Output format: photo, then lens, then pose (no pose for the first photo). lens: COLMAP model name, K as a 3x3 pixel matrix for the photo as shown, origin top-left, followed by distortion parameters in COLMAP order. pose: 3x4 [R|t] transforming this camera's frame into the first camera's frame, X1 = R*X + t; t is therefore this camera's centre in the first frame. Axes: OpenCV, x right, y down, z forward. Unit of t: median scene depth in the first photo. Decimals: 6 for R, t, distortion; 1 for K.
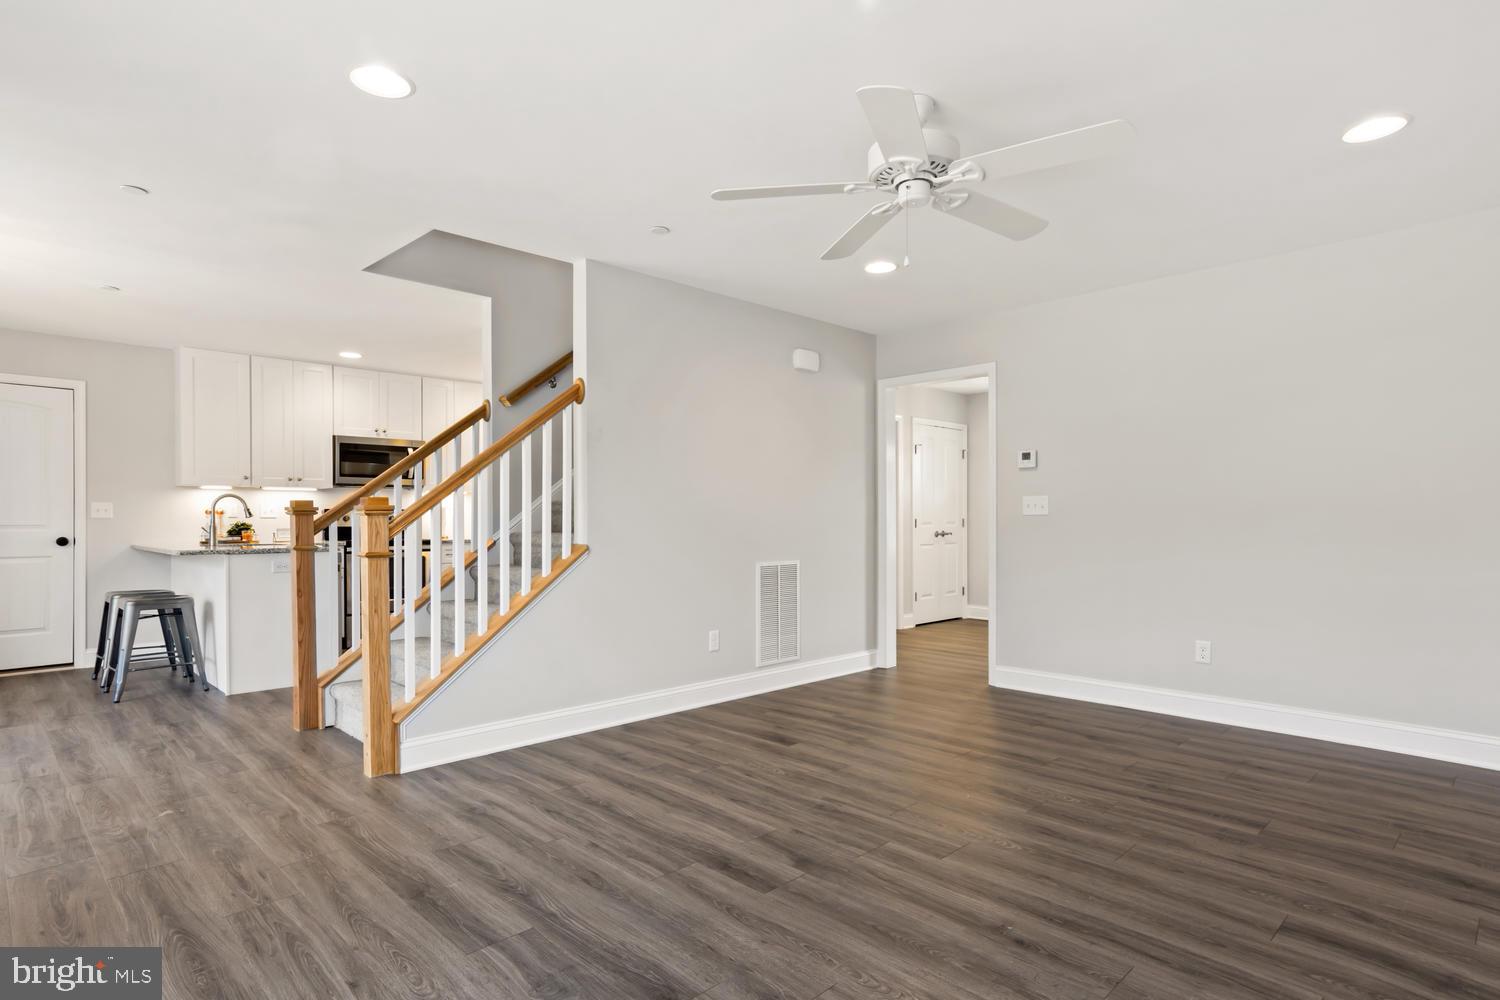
lens RADIAL K [[799.4, 0, 759.6], [0, 799.4, 508.4], [0, 0, 1]] dist [-0.002802, 0.001623]
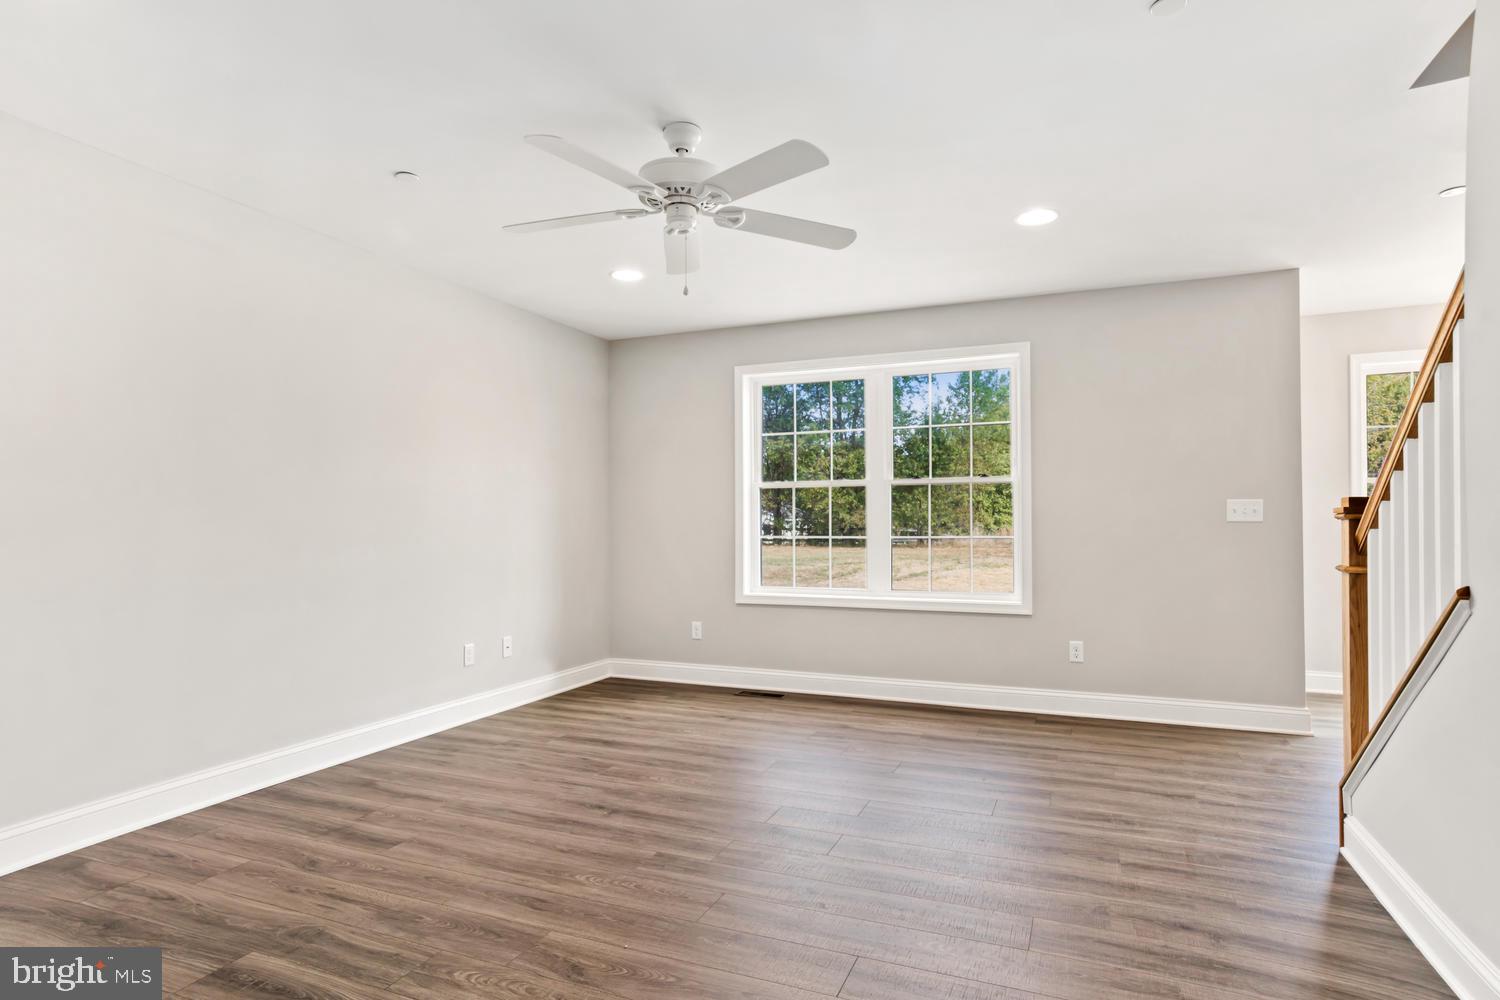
lens RADIAL K [[799.4, 0, 749.0], [0, 799.4, 511.2], [0, 0, 1]] dist [-0.002802, 0.001623]
pose [[-0.929302, -0.000025, -0.369322, 0.432091], [0.009299, 0.999681, -0.023468, 0.014873], [0.369205, -0.025243, -0.929005, 1.747557]]
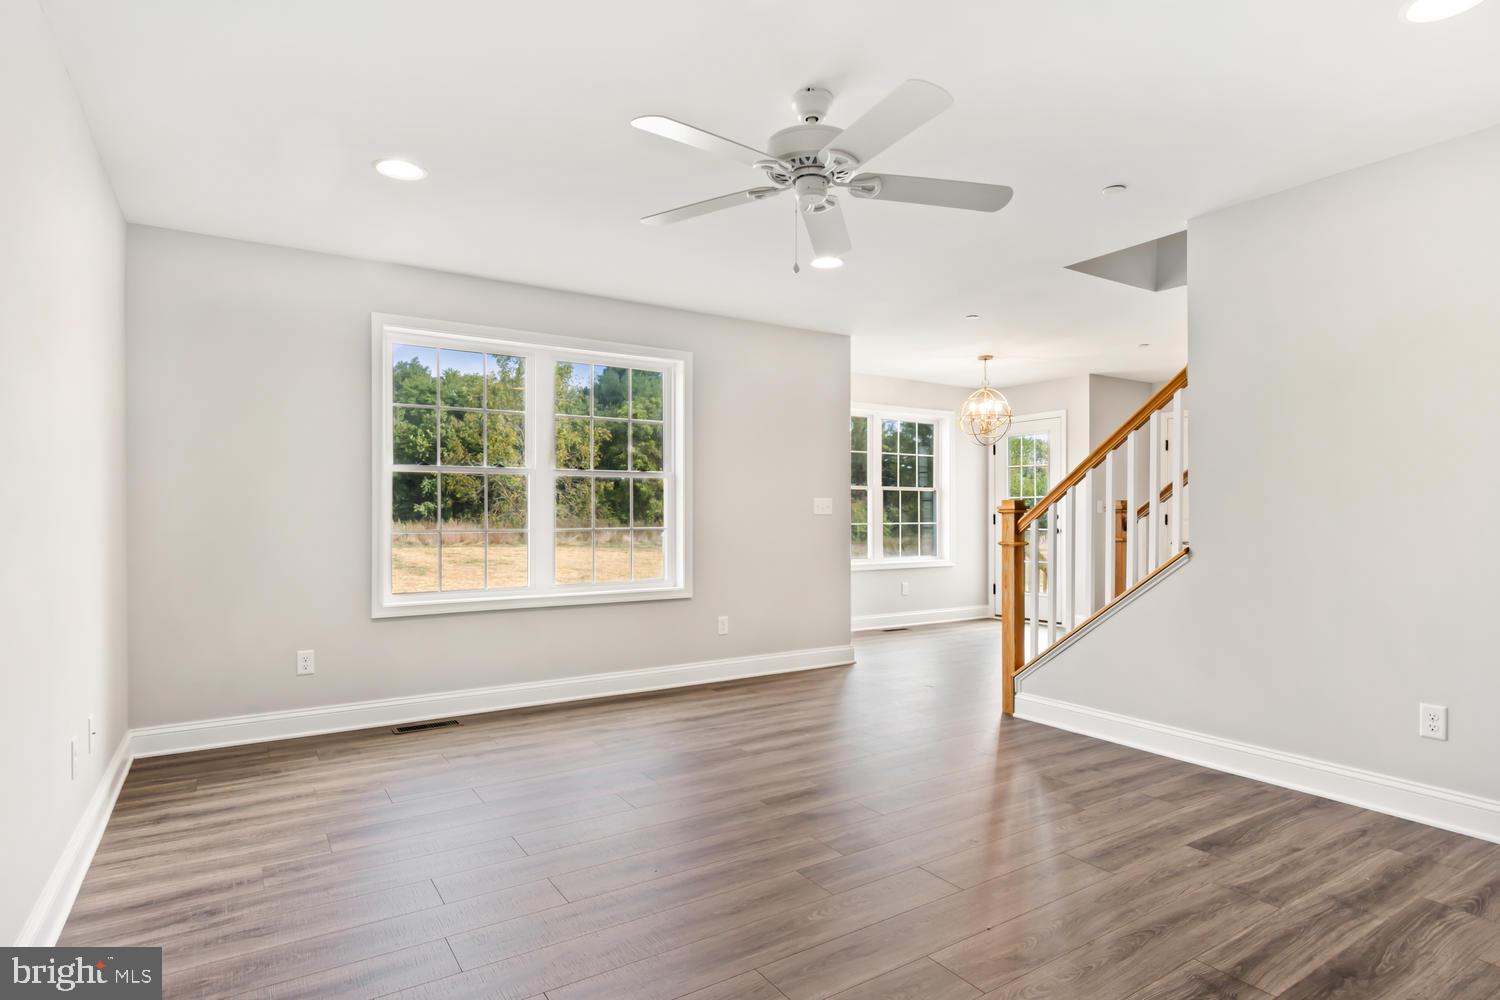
lens RADIAL K [[799.4, 0, 750.0], [0, 799.4, 506.6], [0, 0, 1]] dist [-0.002802, 0.001623]
pose [[-0.214693, -0.005947, -0.976663, 1.022840], [0.011879, 0.999892, -0.008700, 0.003800], [0.976609, -0.013470, -0.214599, 0.997538]]
